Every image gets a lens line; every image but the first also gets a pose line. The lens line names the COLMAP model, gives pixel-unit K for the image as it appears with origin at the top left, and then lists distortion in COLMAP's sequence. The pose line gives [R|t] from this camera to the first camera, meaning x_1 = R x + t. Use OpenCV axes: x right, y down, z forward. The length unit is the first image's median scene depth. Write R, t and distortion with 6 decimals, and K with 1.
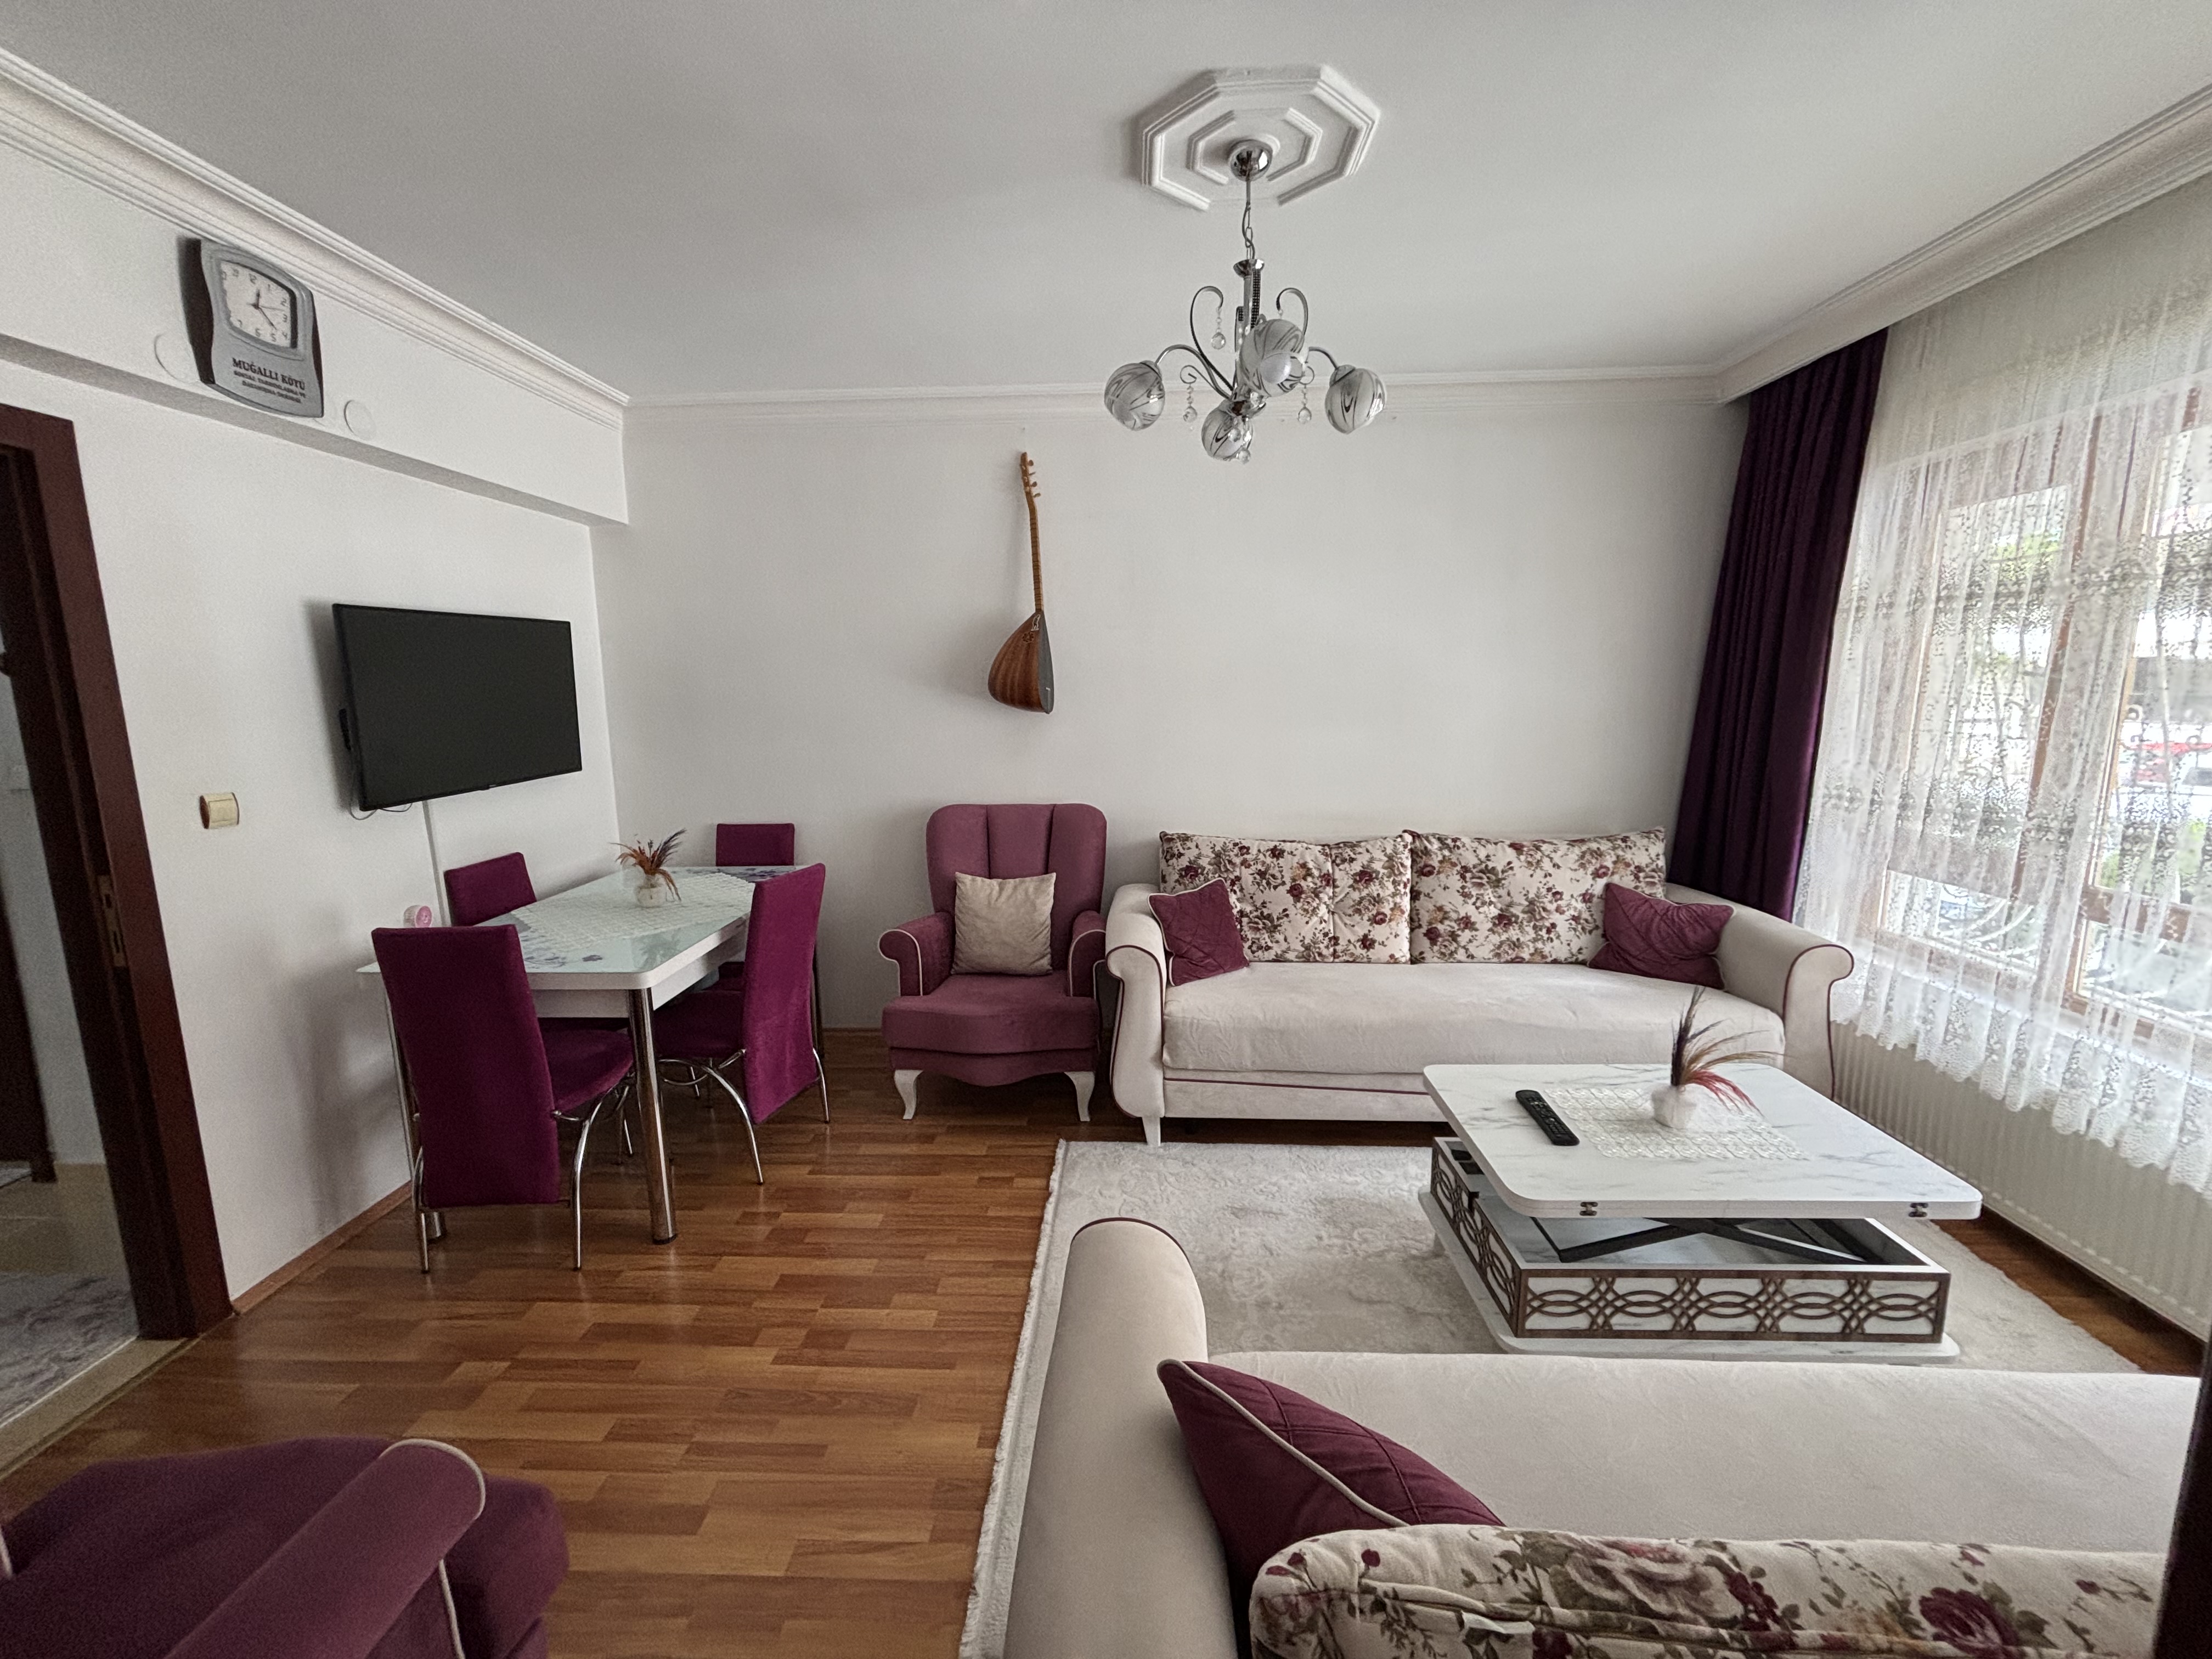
lens RADIAL K [[886.7, 0, 1104.4], [0, 886.7, 824.2], [0, 0, 1]] dist [0.000151, 0.006476]
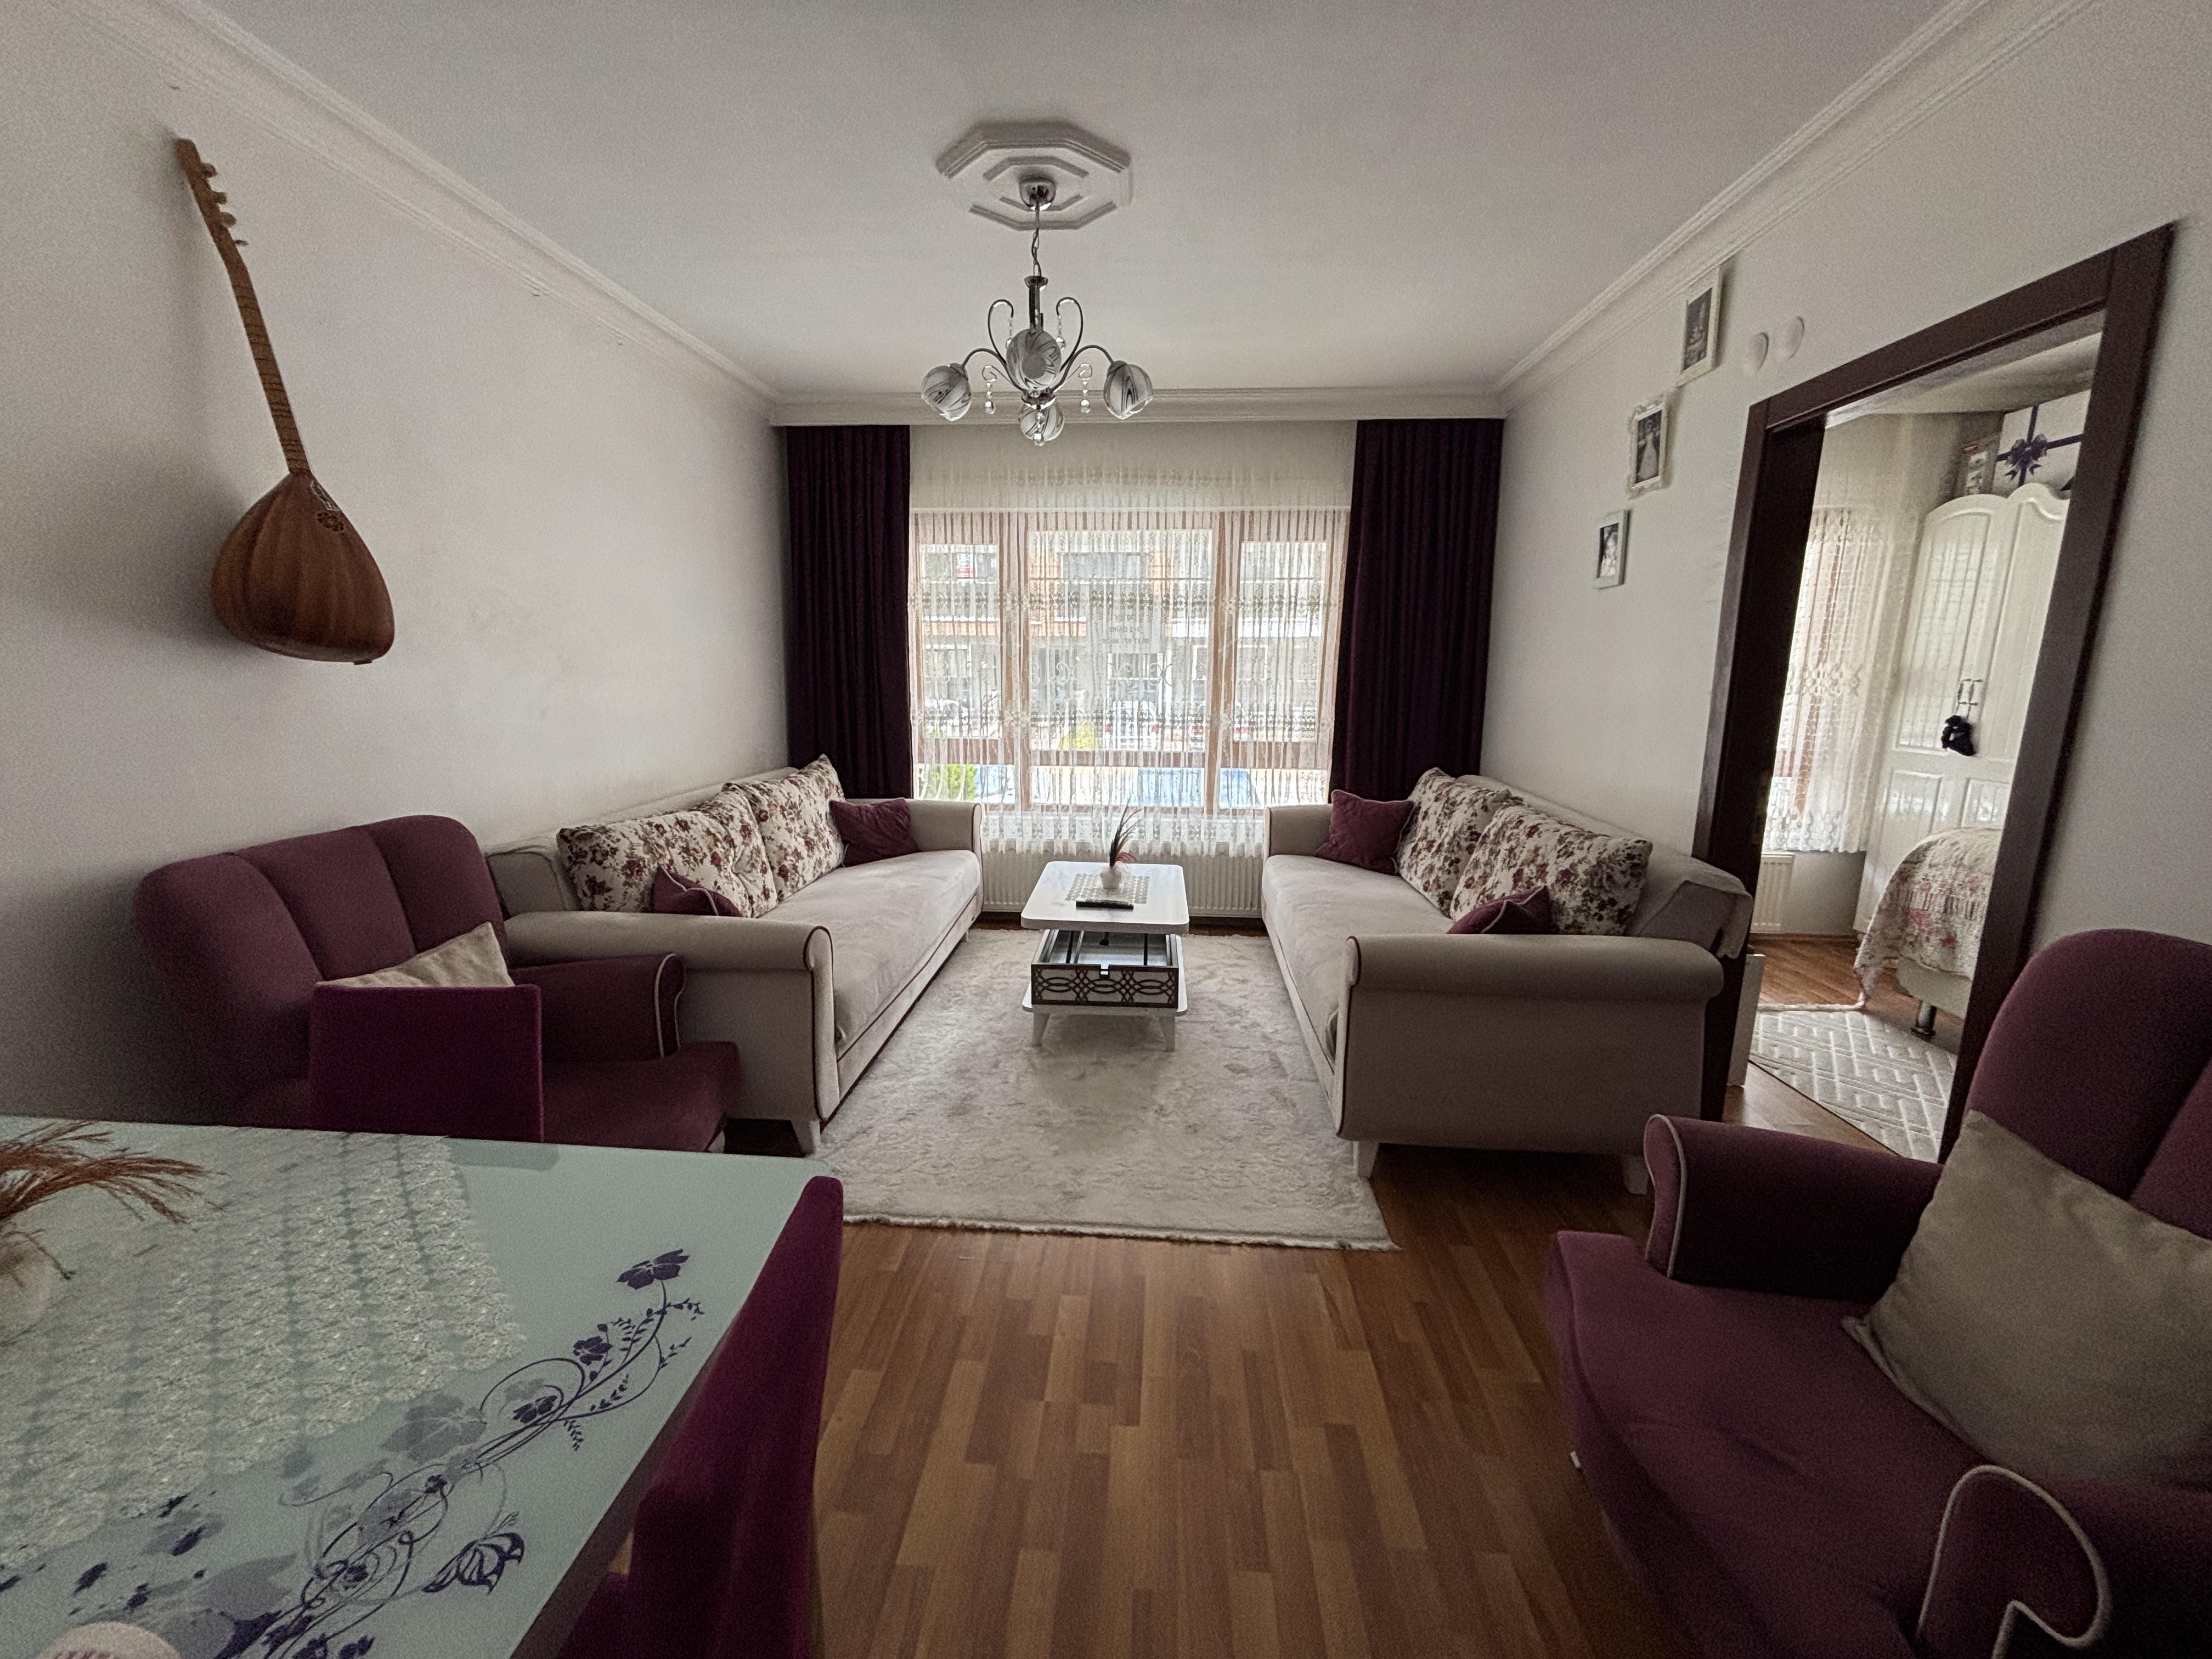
lens RADIAL K [[880.0, 0, 1096.6], [0, 880.0, 824.0], [0, 0, 1]] dist [0.000792, 0.000015]
pose [[0.042552, -0.173897, 0.983844, -0.665984], [0.144971, 0.975389, 0.166133, -0.056076], [-0.988521, 0.135559, 0.066715, 0.549226]]
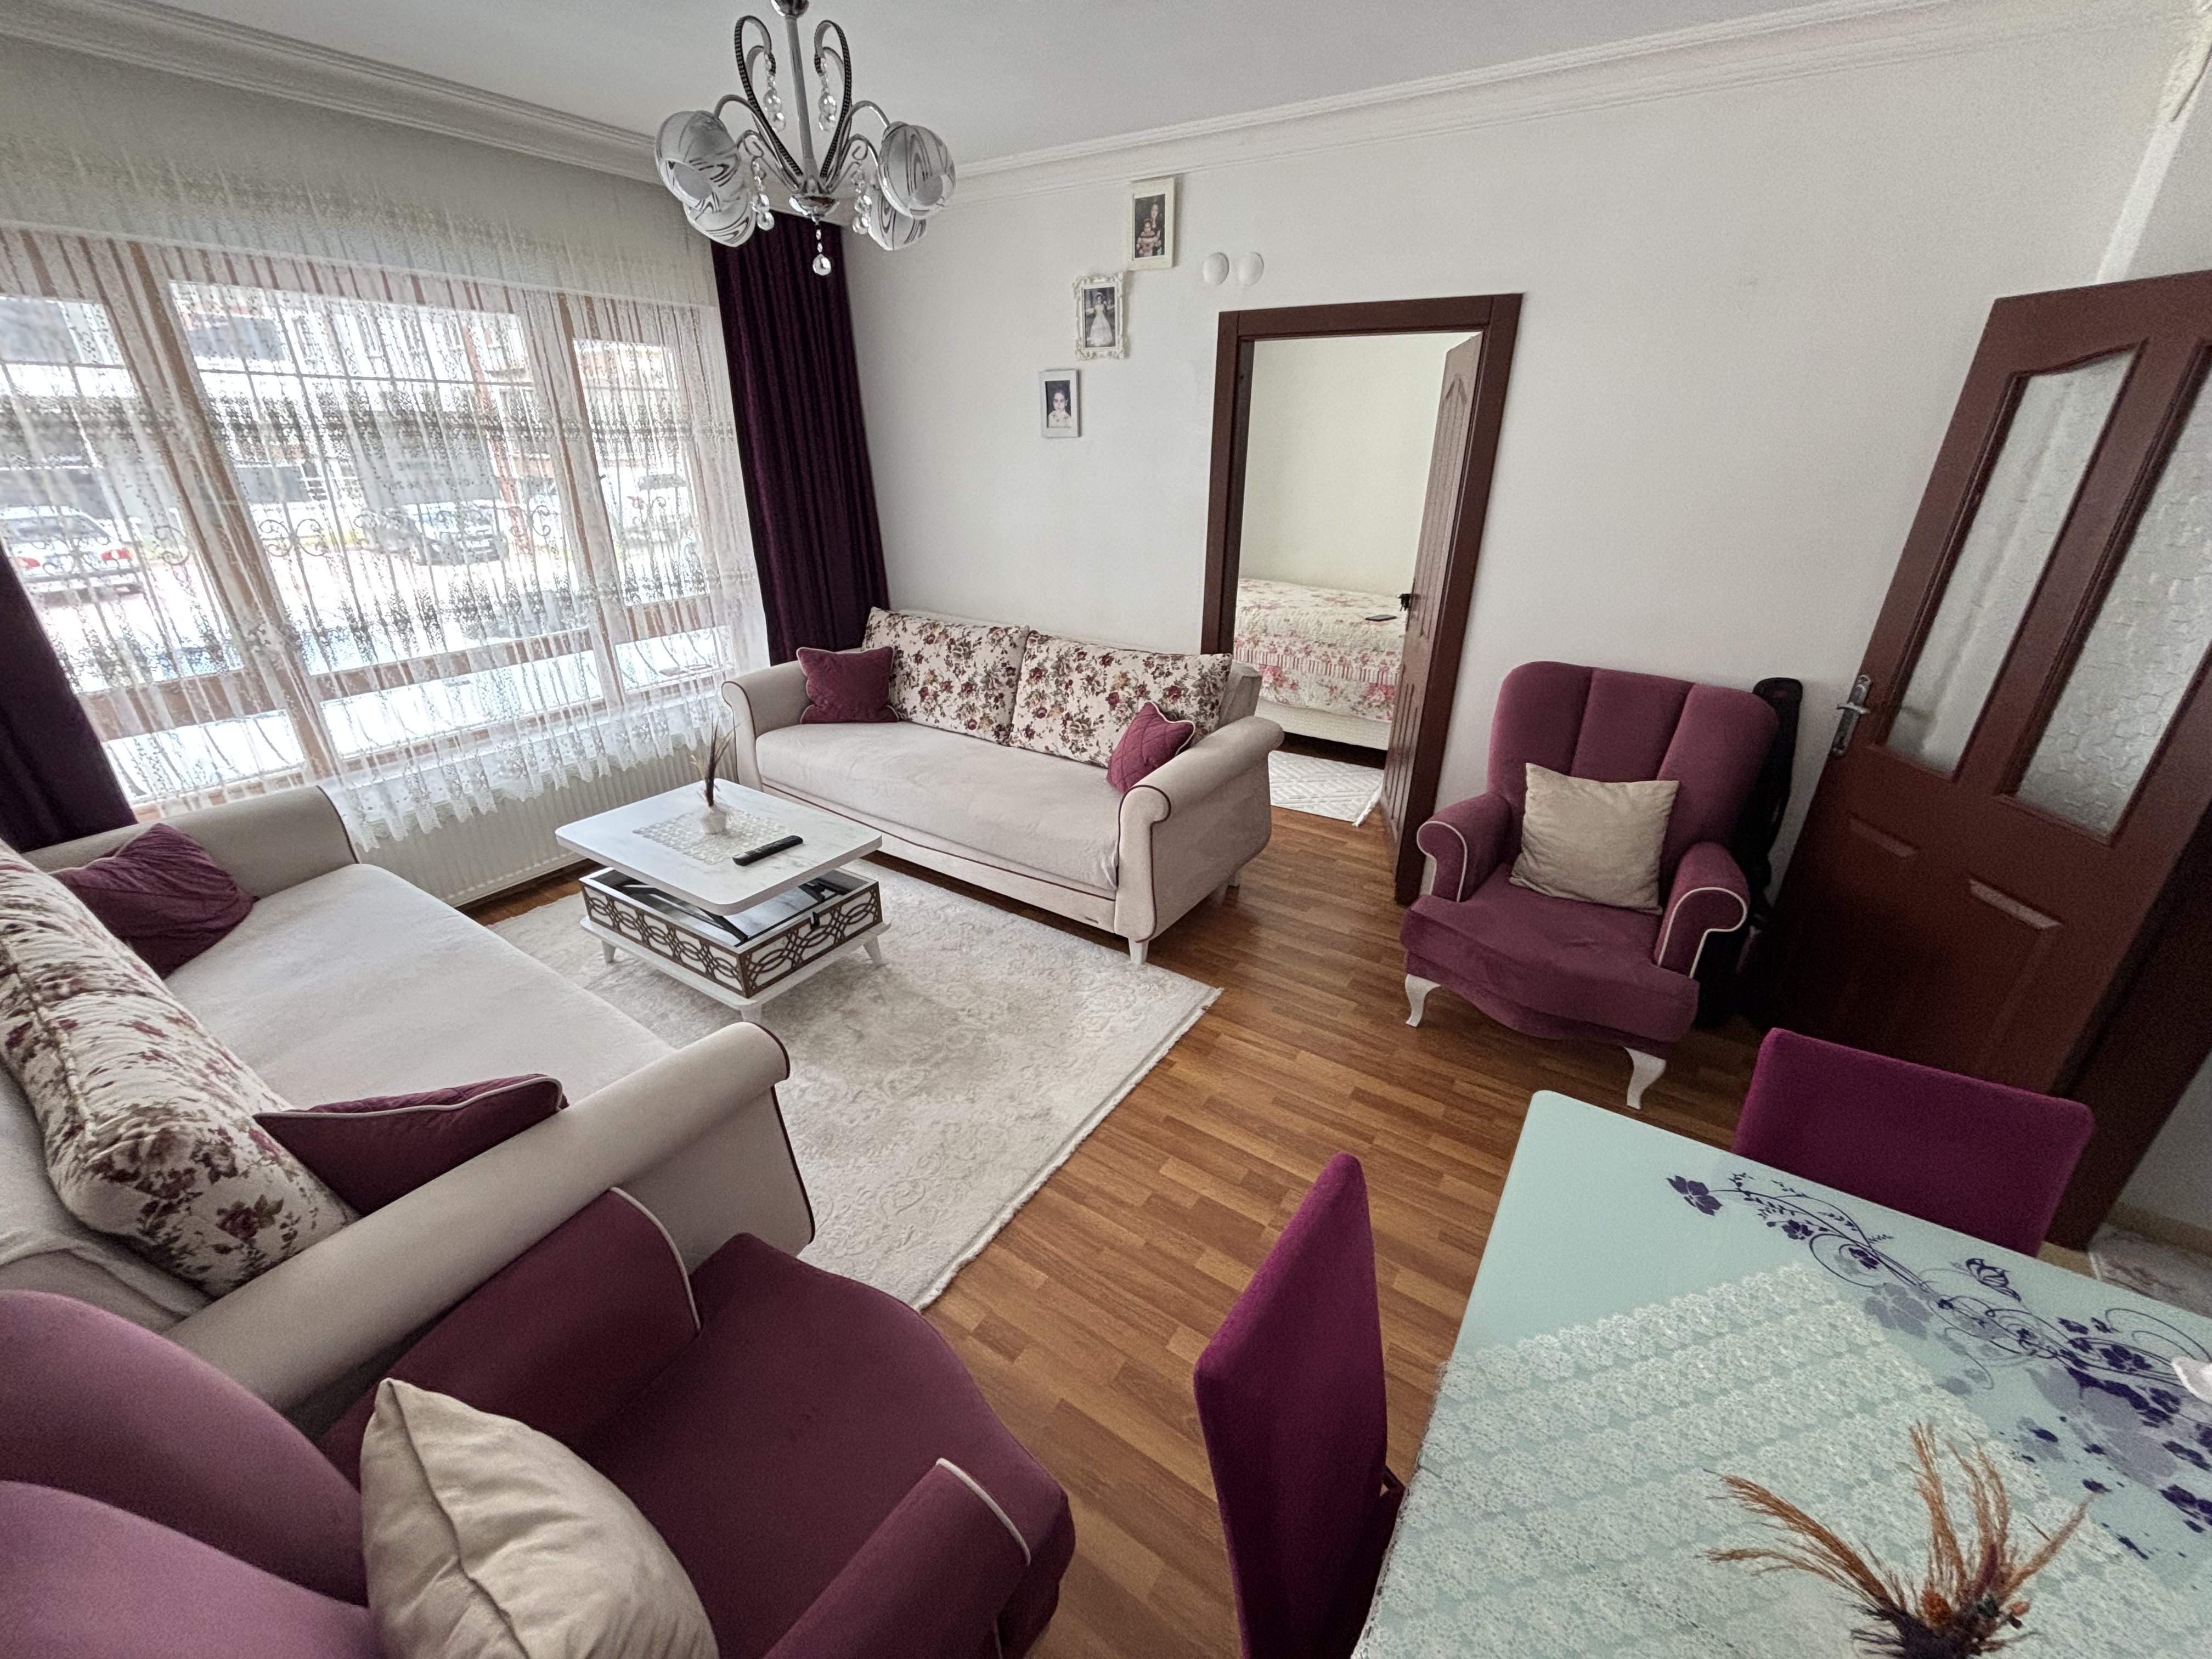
lens RADIAL K [[878.3, 0, 1104.2], [0, 878.3, 836.4], [0, 0, 1]] dist [-0.005536, -0.000072]
pose [[-0.850449, -0.217755, 0.478874, -0.353674], [0.077520, 0.848492, 0.523500, -0.216247], [-0.520315, 0.482332, -0.704718, 1.030884]]
